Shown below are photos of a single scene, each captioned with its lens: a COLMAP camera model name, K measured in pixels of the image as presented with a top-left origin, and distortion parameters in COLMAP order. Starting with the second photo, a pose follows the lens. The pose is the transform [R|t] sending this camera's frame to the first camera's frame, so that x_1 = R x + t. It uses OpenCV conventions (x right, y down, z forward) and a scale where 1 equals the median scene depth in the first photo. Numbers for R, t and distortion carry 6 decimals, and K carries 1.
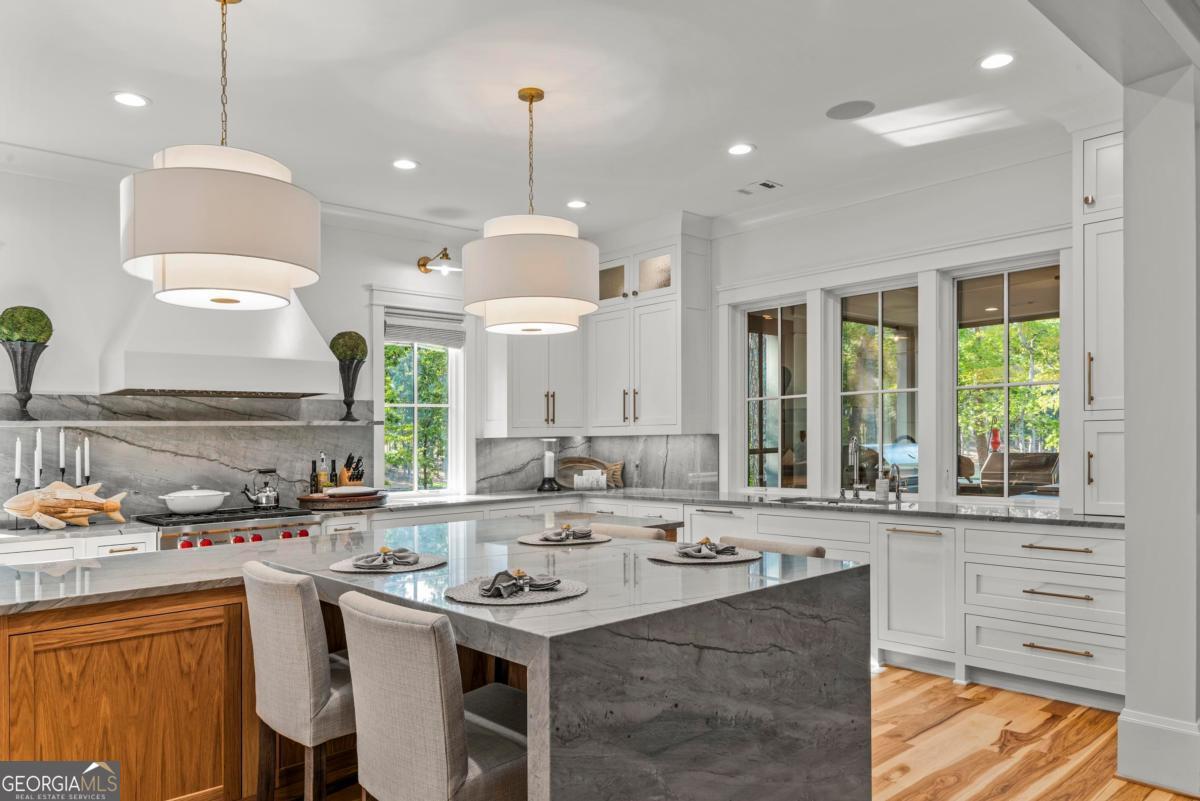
lens RADIAL K [[821.1, 0, 606.9], [0, 821.1, 442.7], [0, 0, 1]] dist [-0.001995, -0.006299]
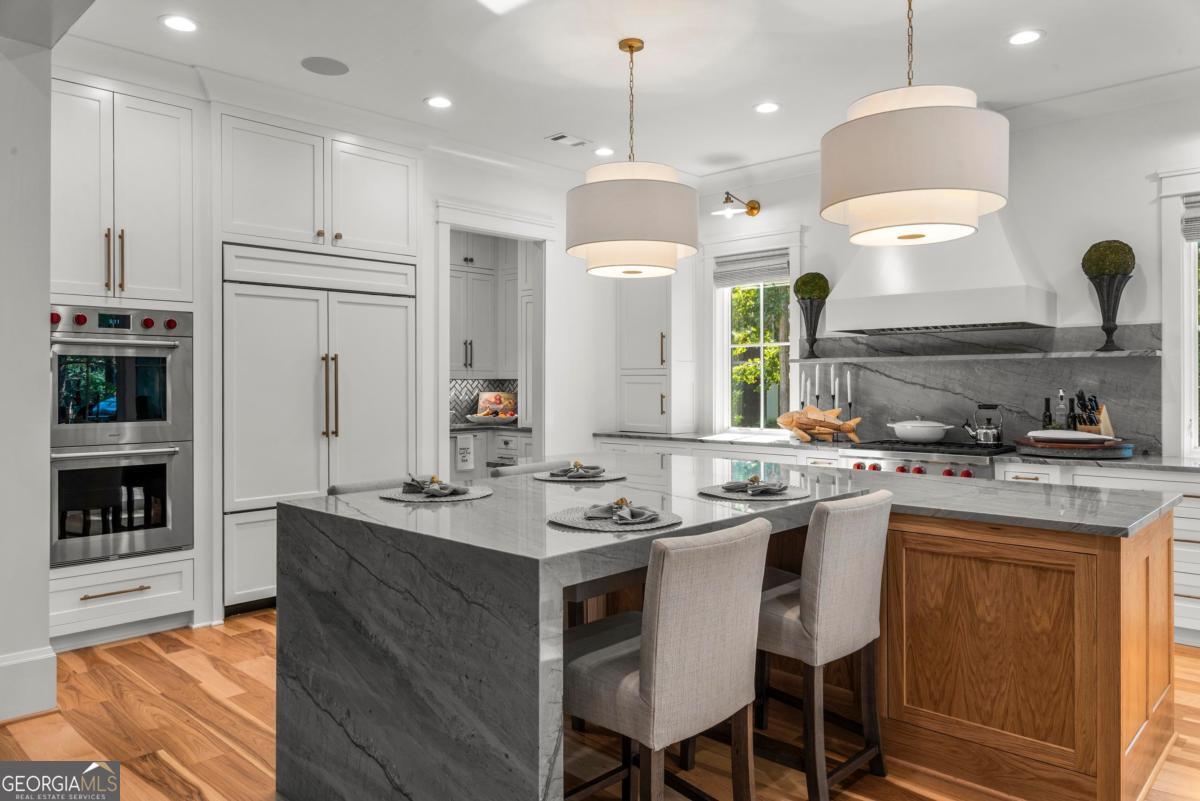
lens RADIAL K [[821.1, 0, 609.6], [0, 821.1, 377.9], [0, 0, 1]] dist [-0.001995, -0.006299]
pose [[0.069444, 0.013702, -0.997492, 0.499380], [-0.004433, 0.999900, 0.013426, -0.009885], [0.997576, 0.003489, 0.069498, 0.488861]]
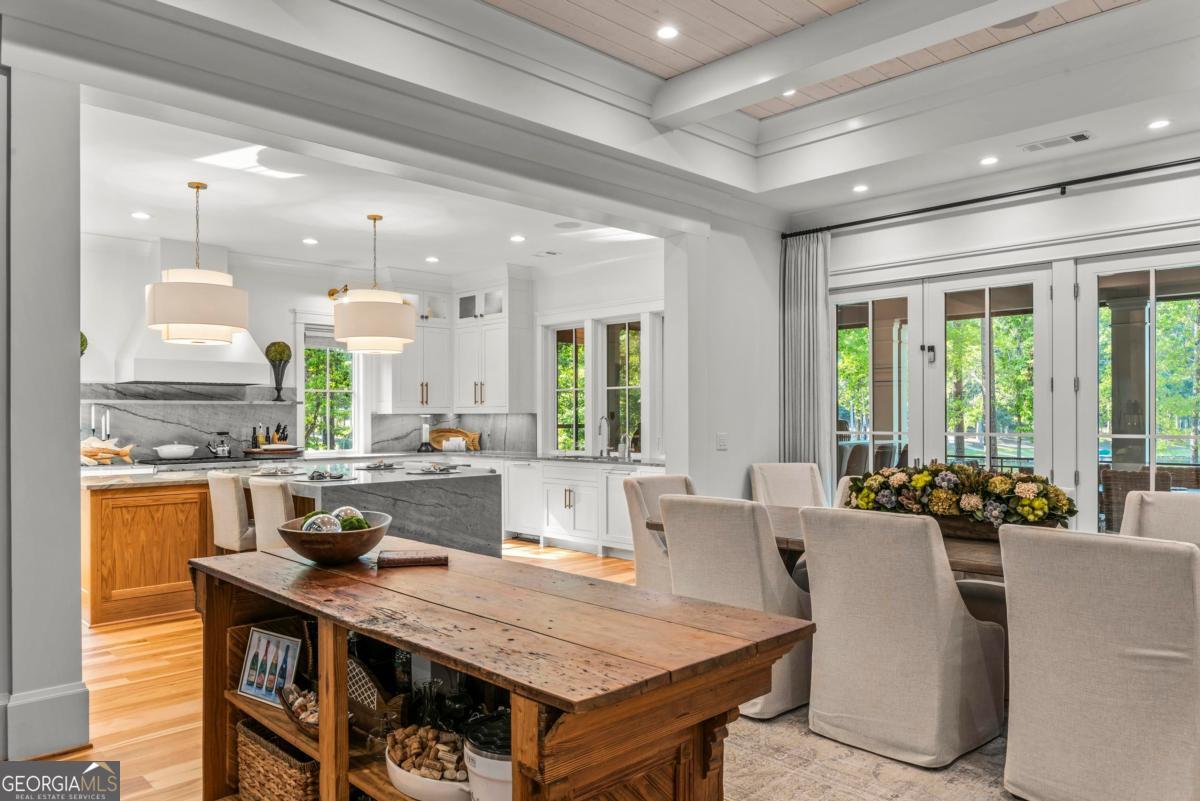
lens RADIAL K [[821.1, 0, 608.9], [0, 821.1, 446.9], [0, 0, 1]] dist [-0.001995, -0.006299]
pose [[0.999136, 0.012476, 0.039639, 0.249593], [-0.013733, 0.999406, 0.031610, 0.001346], [-0.039221, -0.032127, 0.998714, -0.568342]]
